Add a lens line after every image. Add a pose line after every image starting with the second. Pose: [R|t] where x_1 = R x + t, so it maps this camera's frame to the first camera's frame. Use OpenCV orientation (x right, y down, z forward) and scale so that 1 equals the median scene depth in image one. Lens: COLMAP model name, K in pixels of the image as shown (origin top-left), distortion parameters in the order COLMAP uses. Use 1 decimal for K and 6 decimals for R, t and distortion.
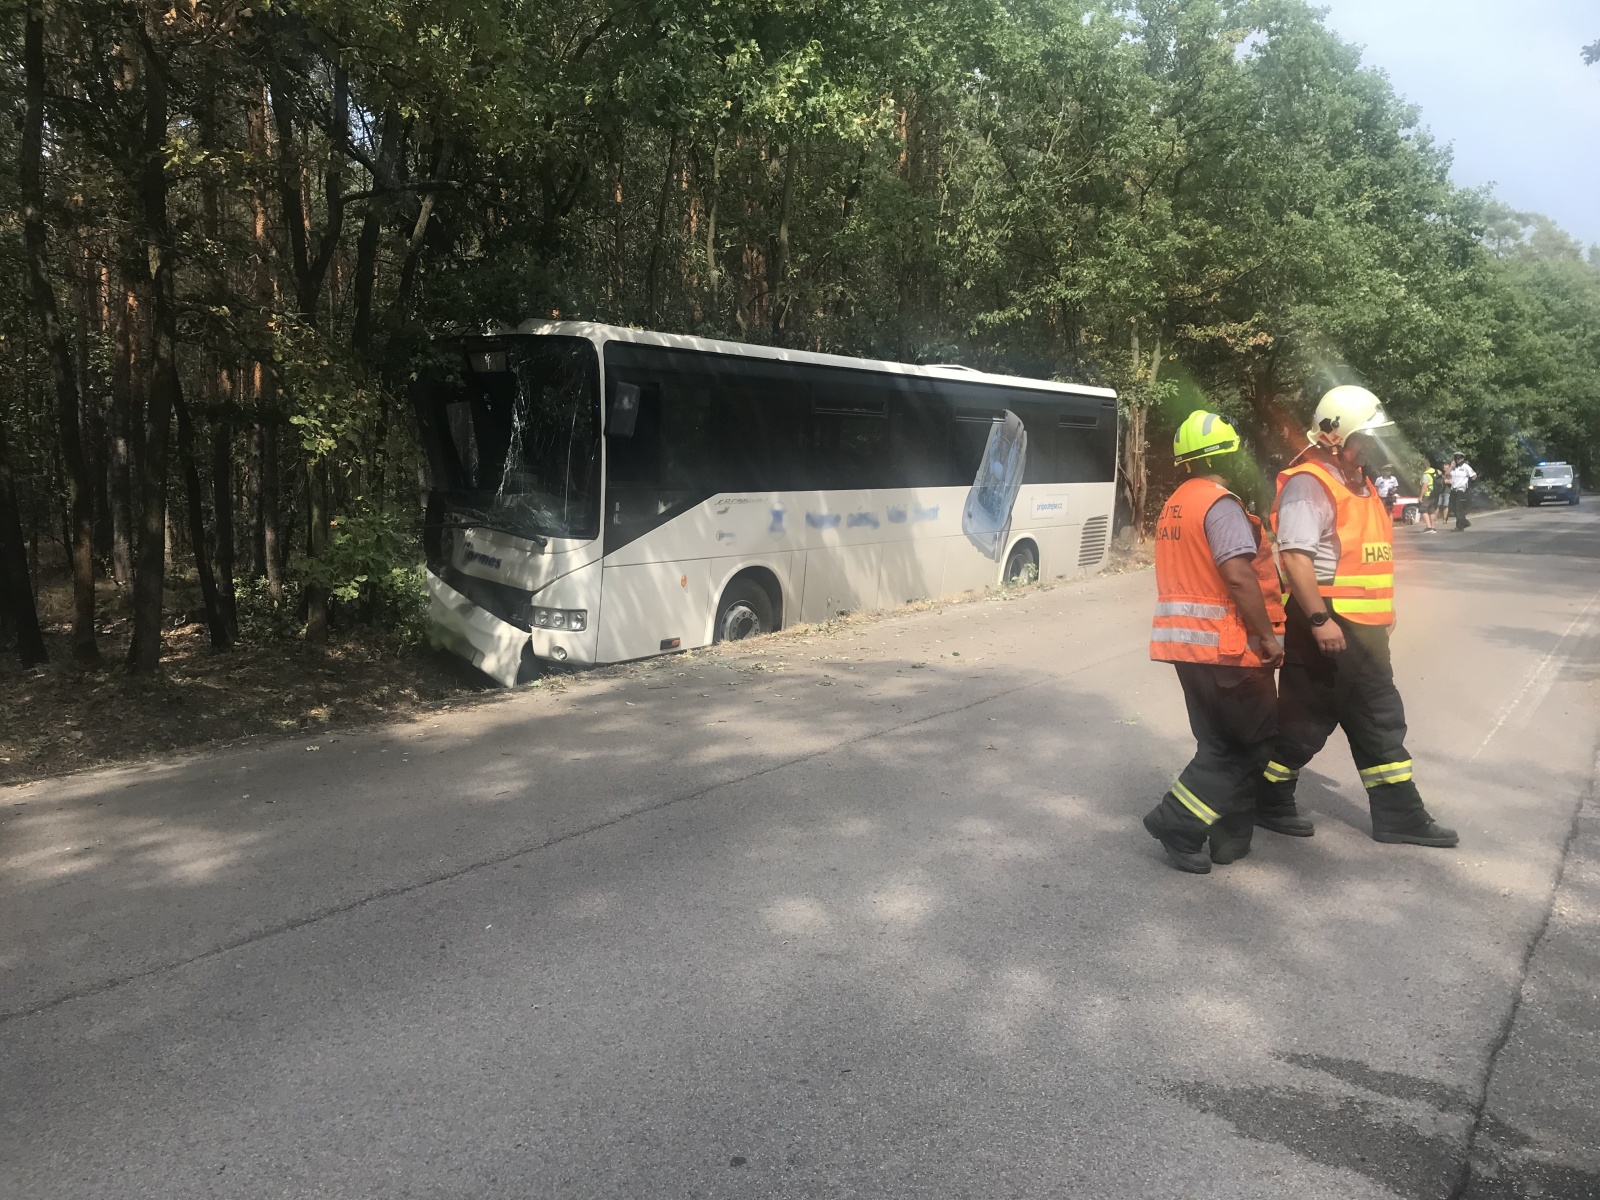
lens RADIAL K [[1250.1, 0, 792.1], [0, 1250.1, 602.3], [0, 0, 1]] dist [0.005631, 0.002507]
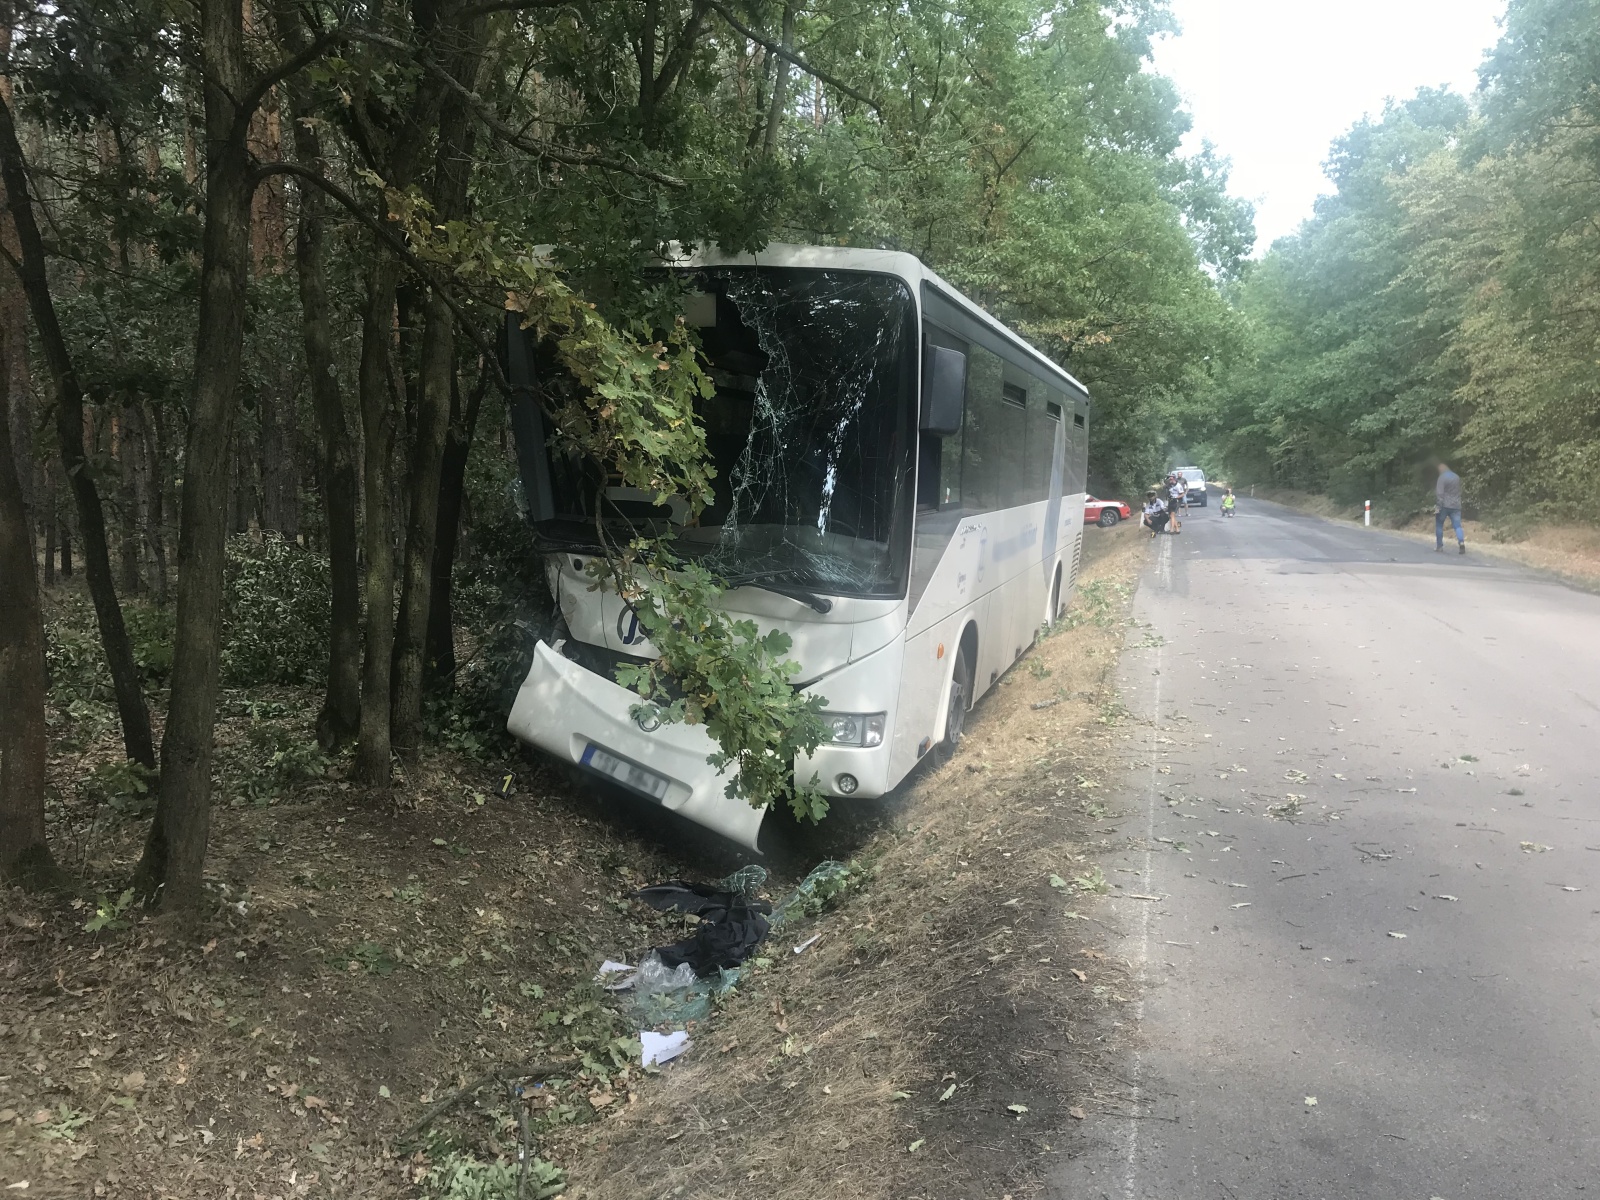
lens RADIAL K [[1250.1, 0, 749.6], [0, 1250.1, 610.6], [0, 0, 1]] dist [0.005631, 0.002507]
pose [[0.940350, -0.034694, 0.338435, -0.314719], [0.032491, 0.999398, 0.012175, -0.038514], [-0.338654, -0.000453, 0.940911, 0.312570]]
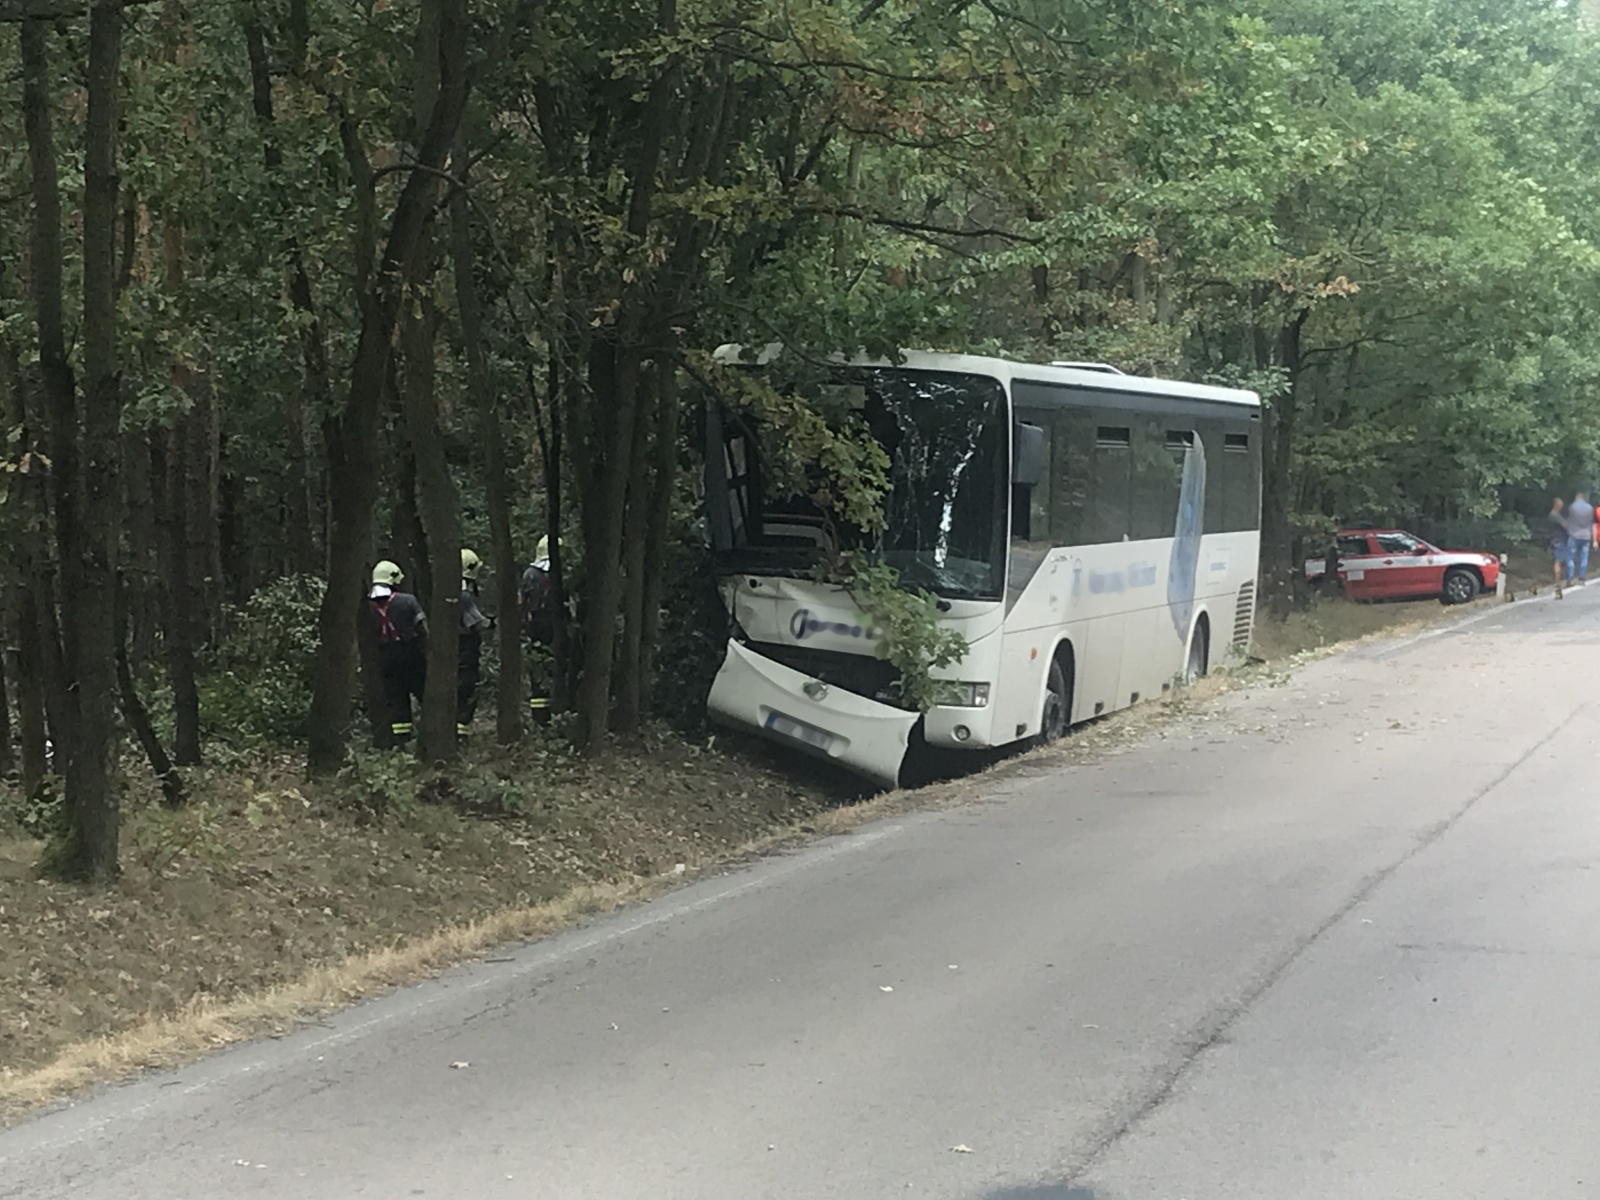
lens RADIAL K [[4385.2, 0, 800.6], [0, 4385.2, 598.4], [0, 0, 1]] dist [0.408352, 0.000000]
pose [[0.919829, -0.010110, 0.392189, -1.065265], [0.040261, 0.996822, -0.068731, 0.109343], [-0.390248, 0.079011, 0.917313, -1.261280]]
